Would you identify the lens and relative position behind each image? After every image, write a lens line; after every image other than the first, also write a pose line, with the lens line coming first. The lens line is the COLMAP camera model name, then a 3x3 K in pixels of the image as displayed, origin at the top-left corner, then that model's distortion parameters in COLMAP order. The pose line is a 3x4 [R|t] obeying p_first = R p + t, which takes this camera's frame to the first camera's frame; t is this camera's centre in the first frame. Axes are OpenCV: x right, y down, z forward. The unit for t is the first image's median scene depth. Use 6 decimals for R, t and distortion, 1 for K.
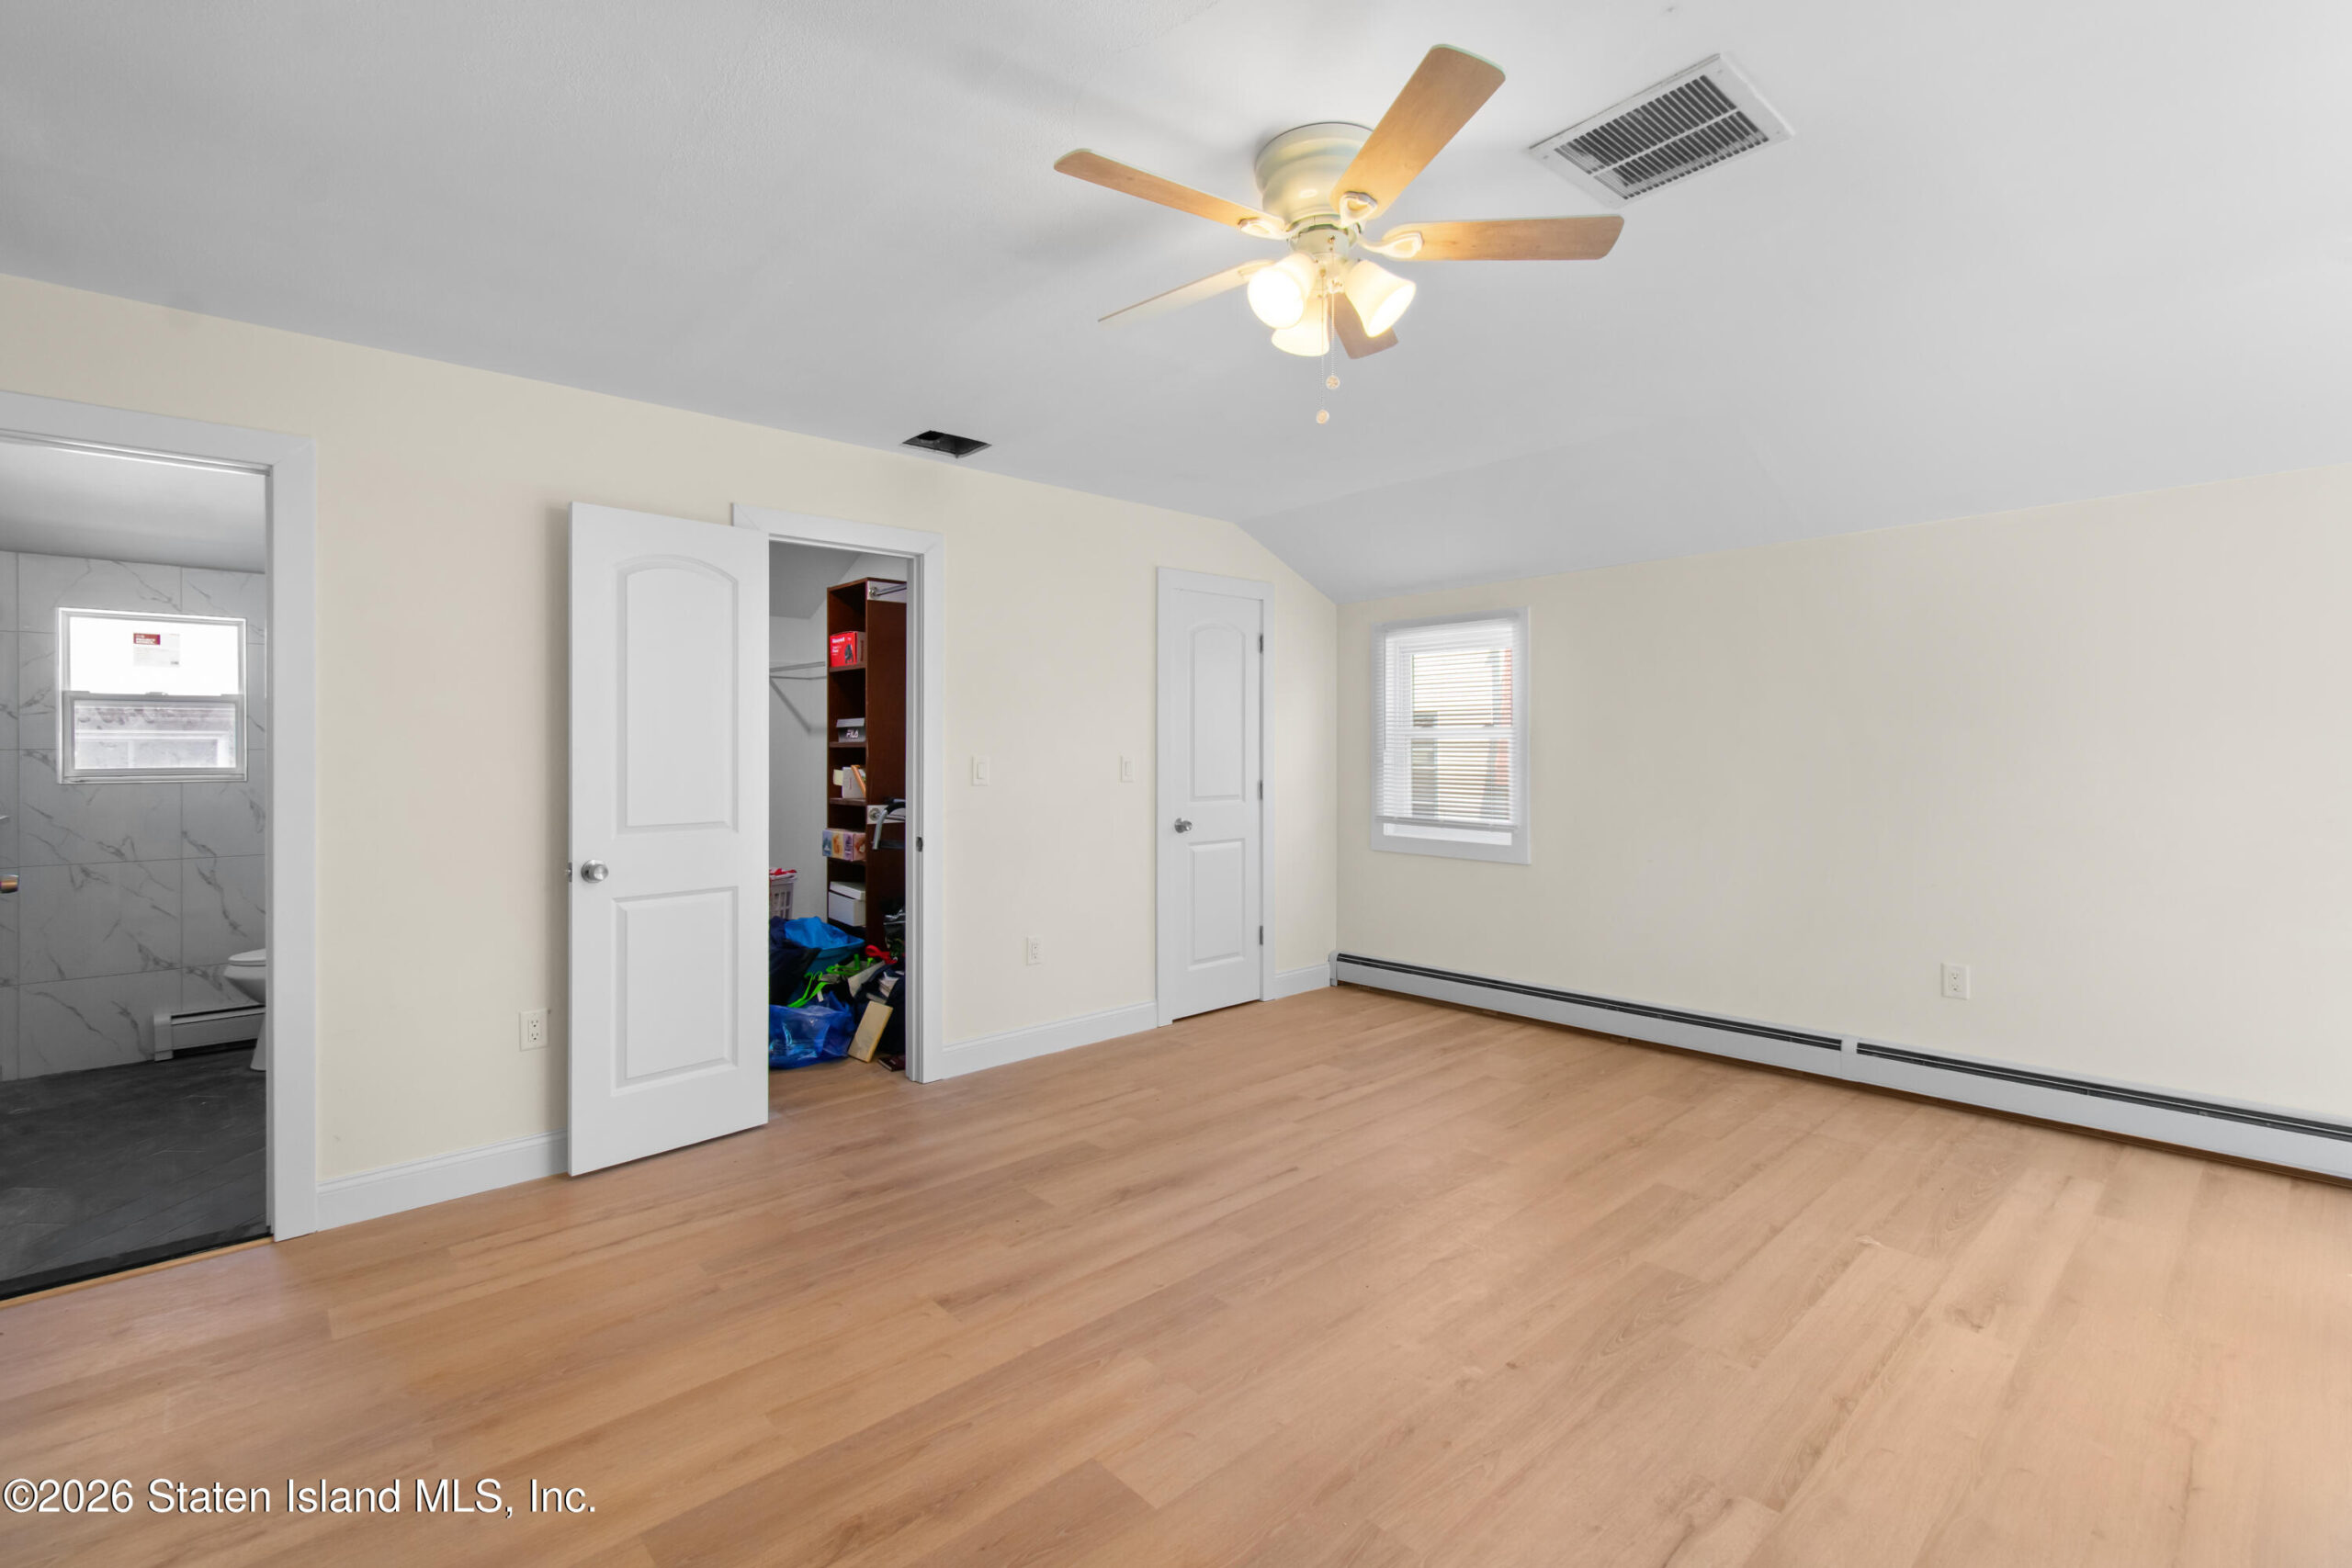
lens RADIAL K [[1050.7, 0, 1187.8], [0, 1050.7, 749.4], [0, 0, 1]] dist [0.007376, -0.003183]
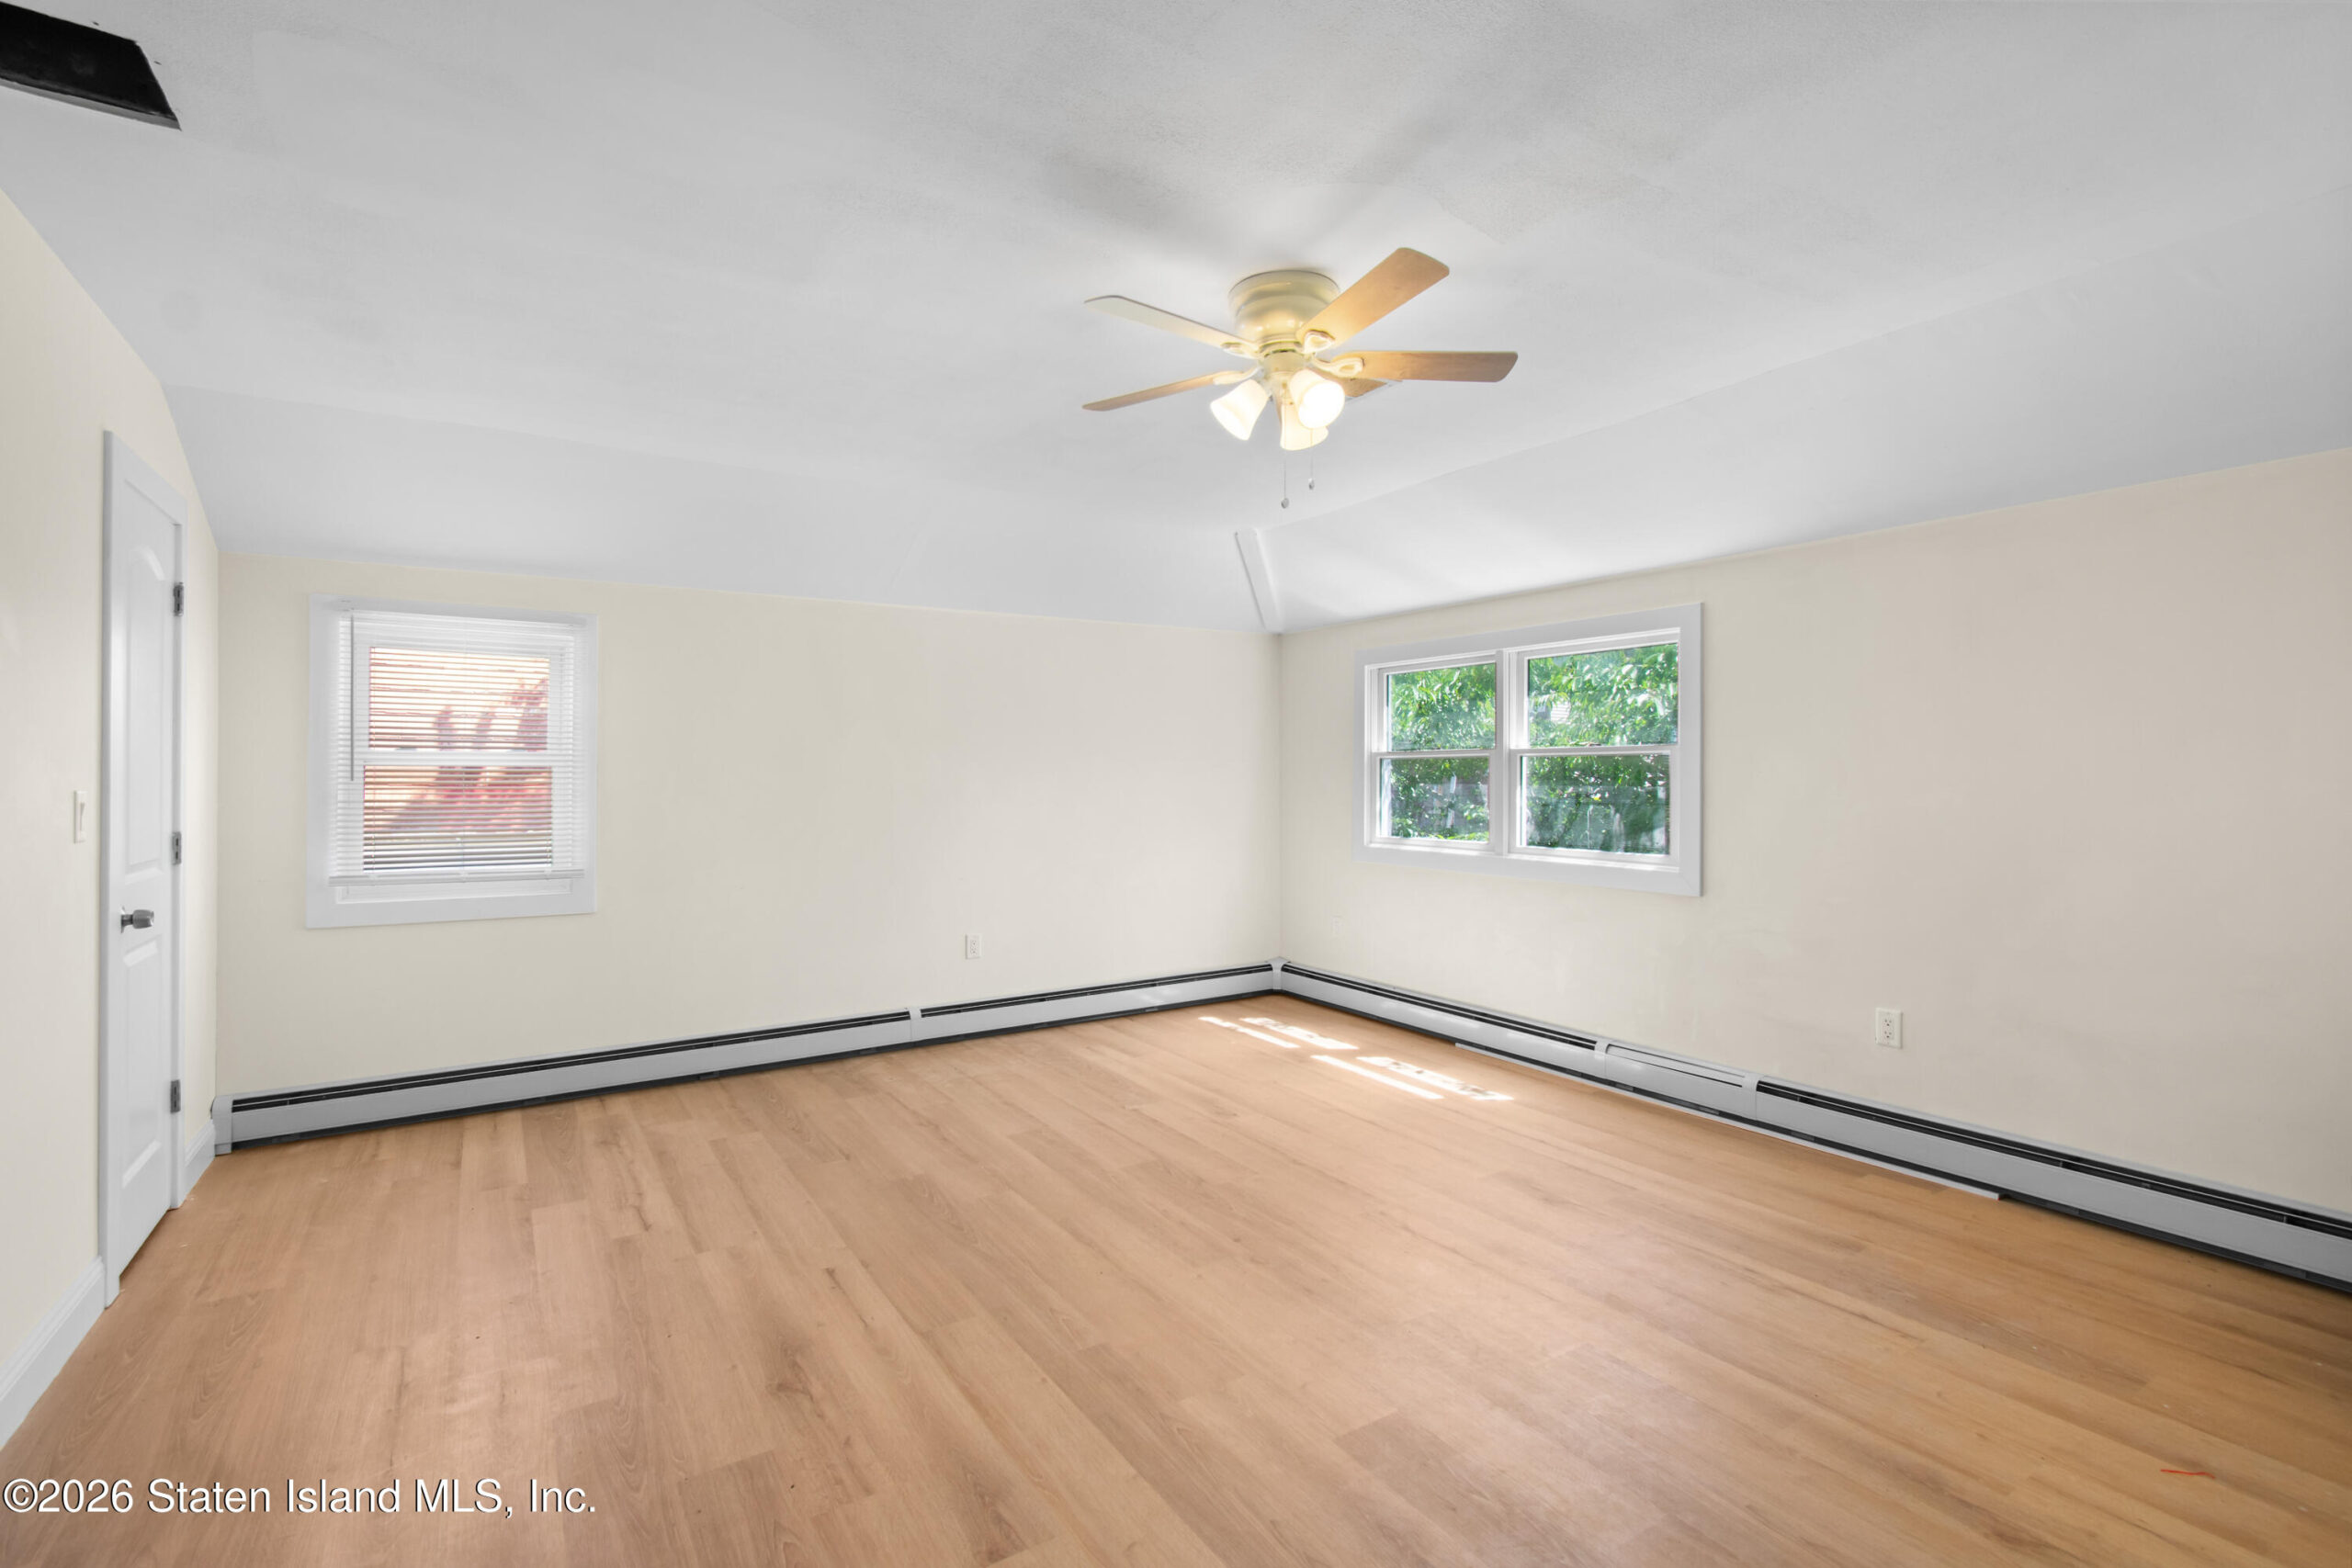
lens RADIAL K [[1050.7, 0, 1188.0], [0, 1050.7, 780.1], [0, 0, 1]] dist [0.007376, -0.003183]
pose [[0.164615, 0.002593, 0.986355, -0.795220], [0.001737, 0.999994, -0.002918, 0.006616], [-0.986356, 0.002194, 0.164609, 0.660734]]
